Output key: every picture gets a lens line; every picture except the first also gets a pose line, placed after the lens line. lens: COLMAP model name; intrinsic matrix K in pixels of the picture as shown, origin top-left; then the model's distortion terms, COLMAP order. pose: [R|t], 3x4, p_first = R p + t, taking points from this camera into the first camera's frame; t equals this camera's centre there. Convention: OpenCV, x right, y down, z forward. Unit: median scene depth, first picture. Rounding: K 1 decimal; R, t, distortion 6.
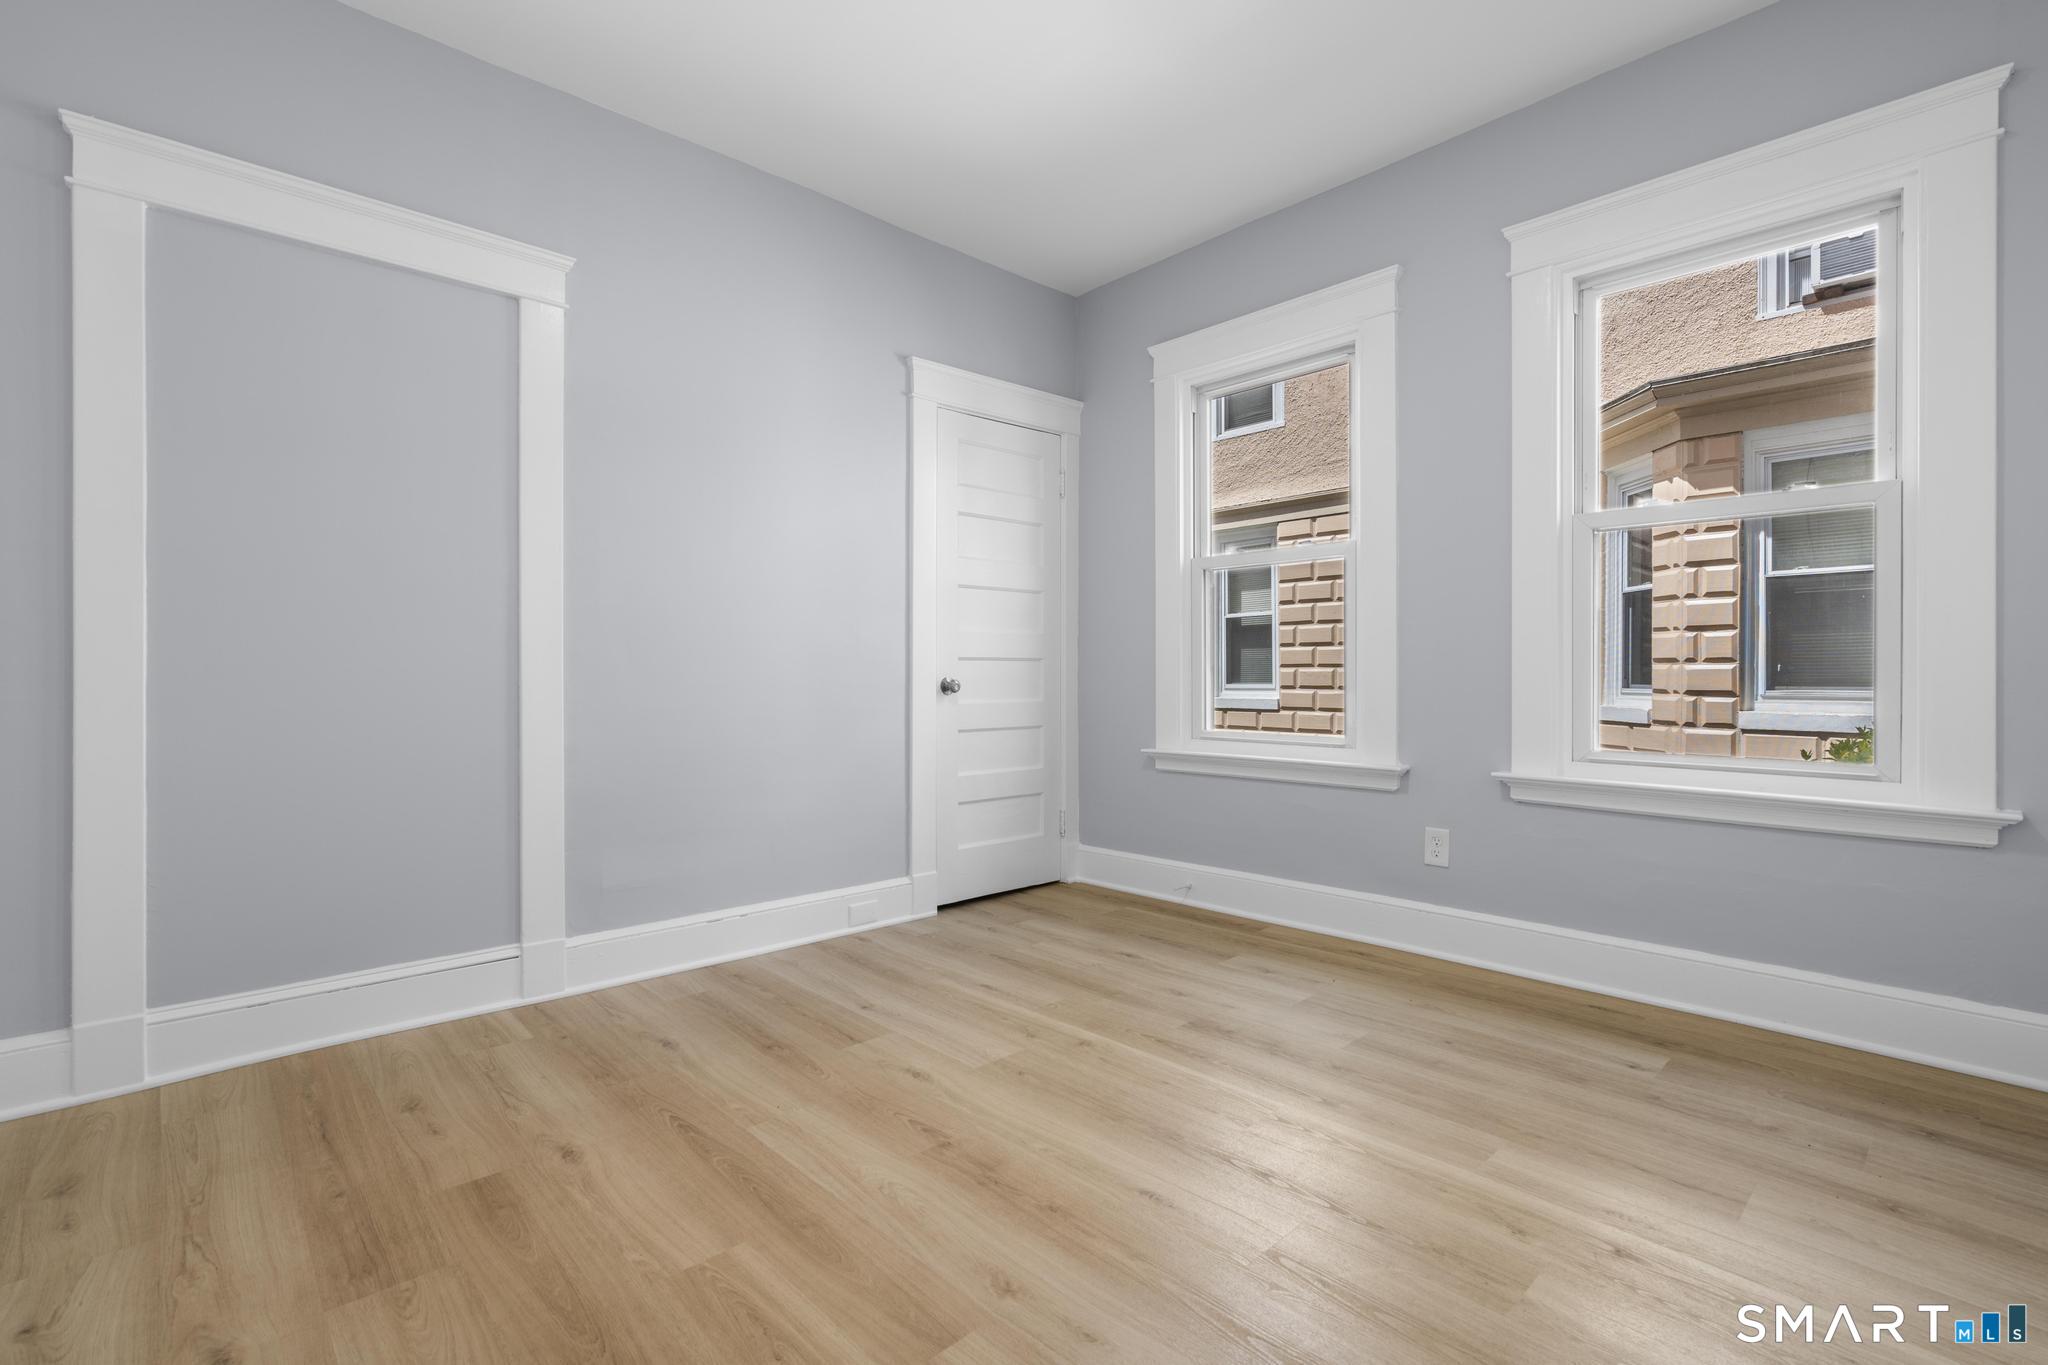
lens RADIAL K [[932.2, 0, 1024.3], [0, 932.2, 670.2], [0, 0, 1]] dist [0.003814, 0.000463]
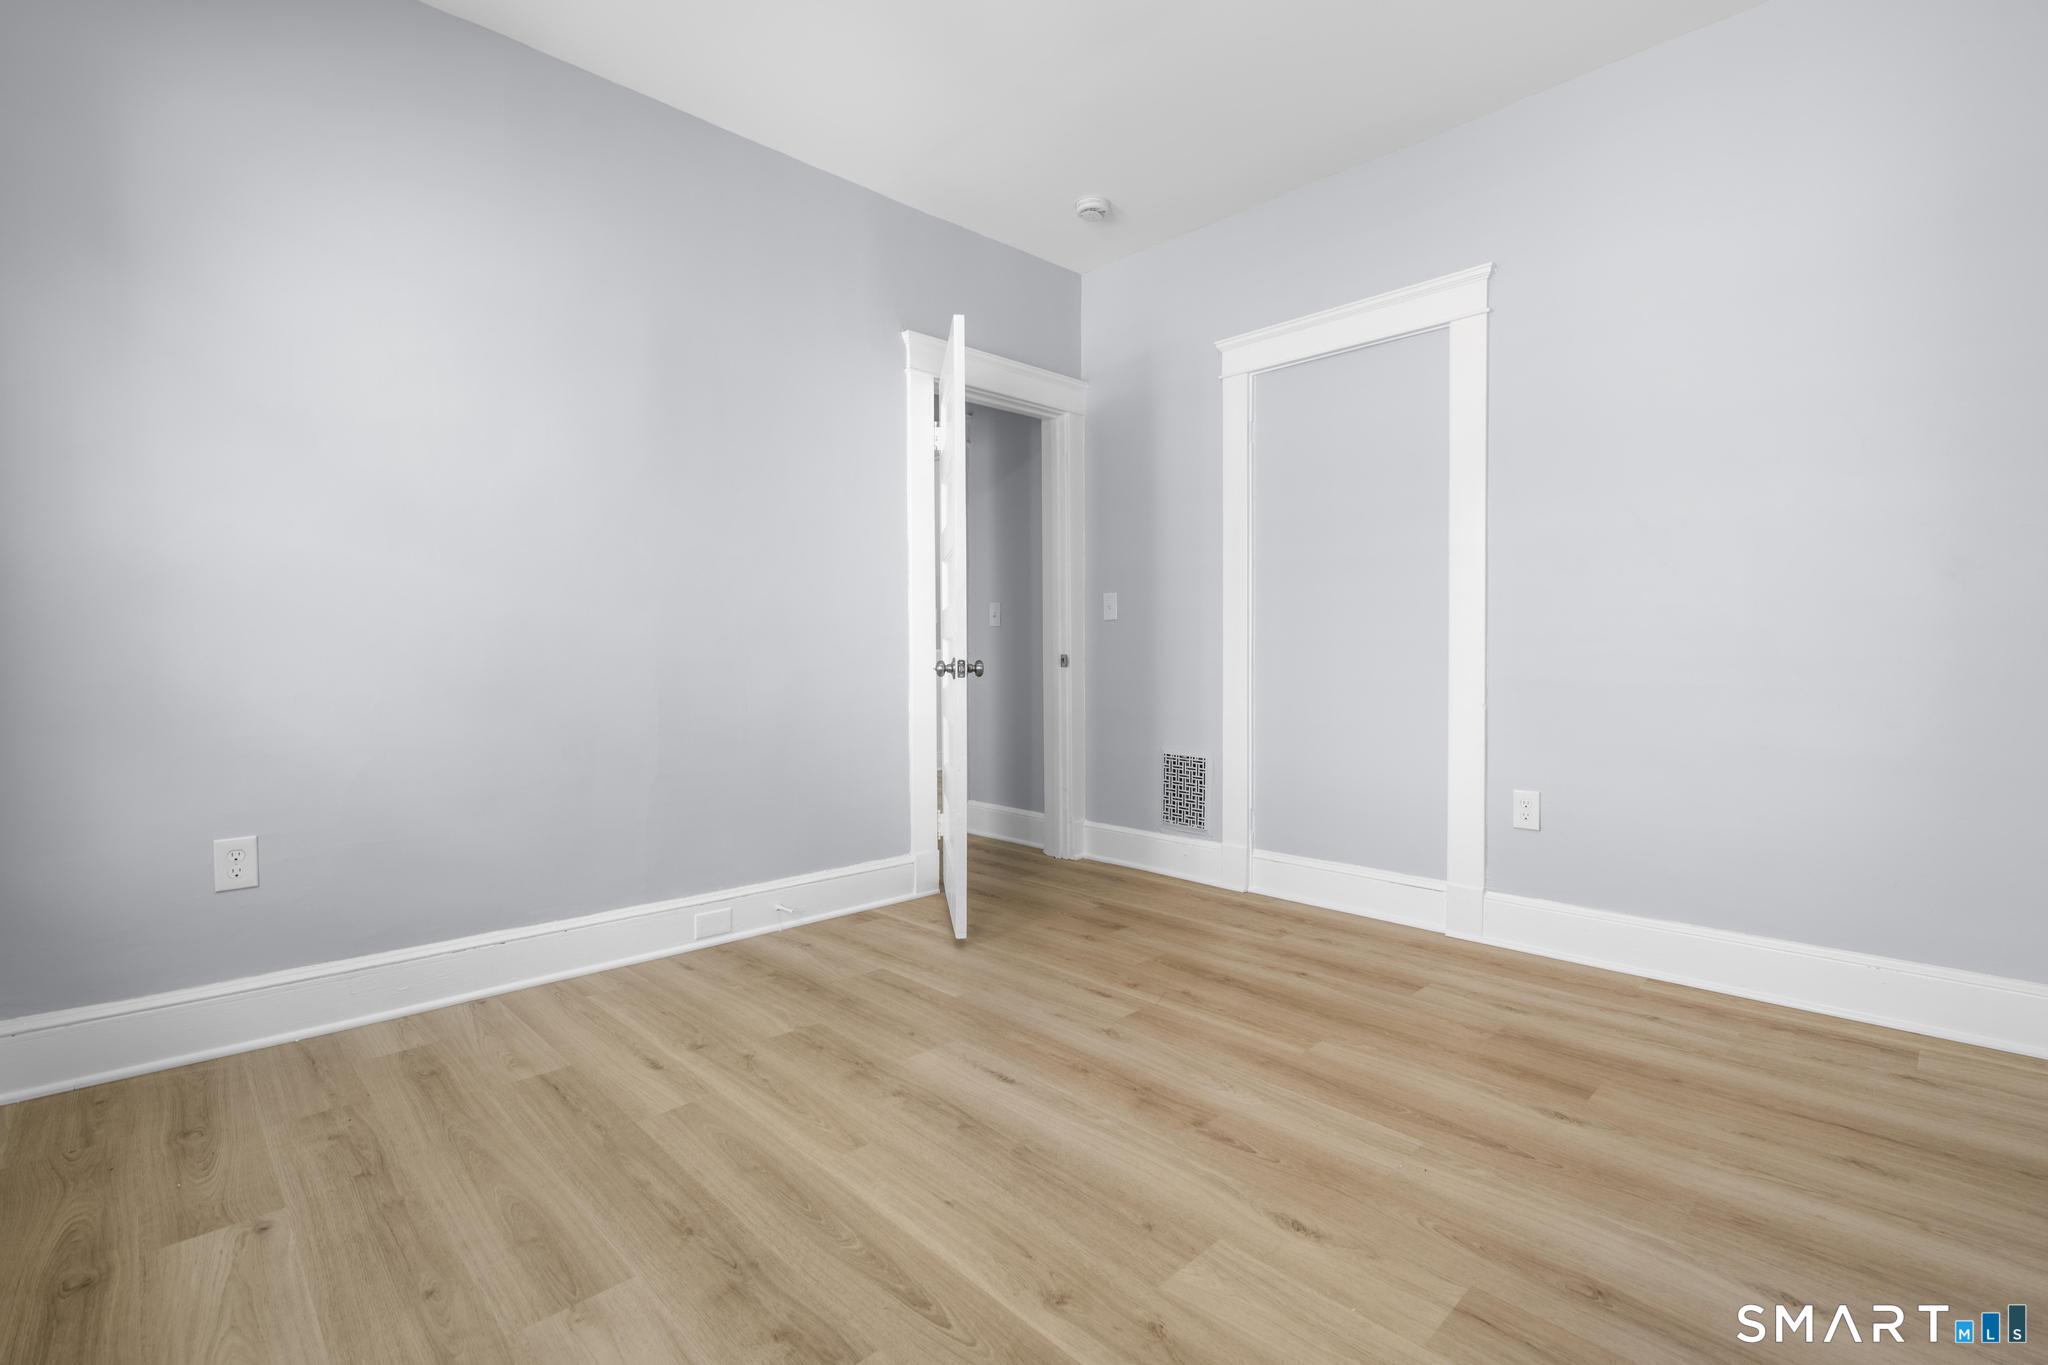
lens RADIAL K [[932.2, 0, 1023.2], [0, 932.2, 677.0], [0, 0, 1]] dist [0.003814, 0.000463]
pose [[-0.999786, 0.007871, -0.019153, 0.114470], [0.007381, 0.999648, 0.025486, 0.003927], [0.019347, 0.025339, -0.999492, 1.924015]]
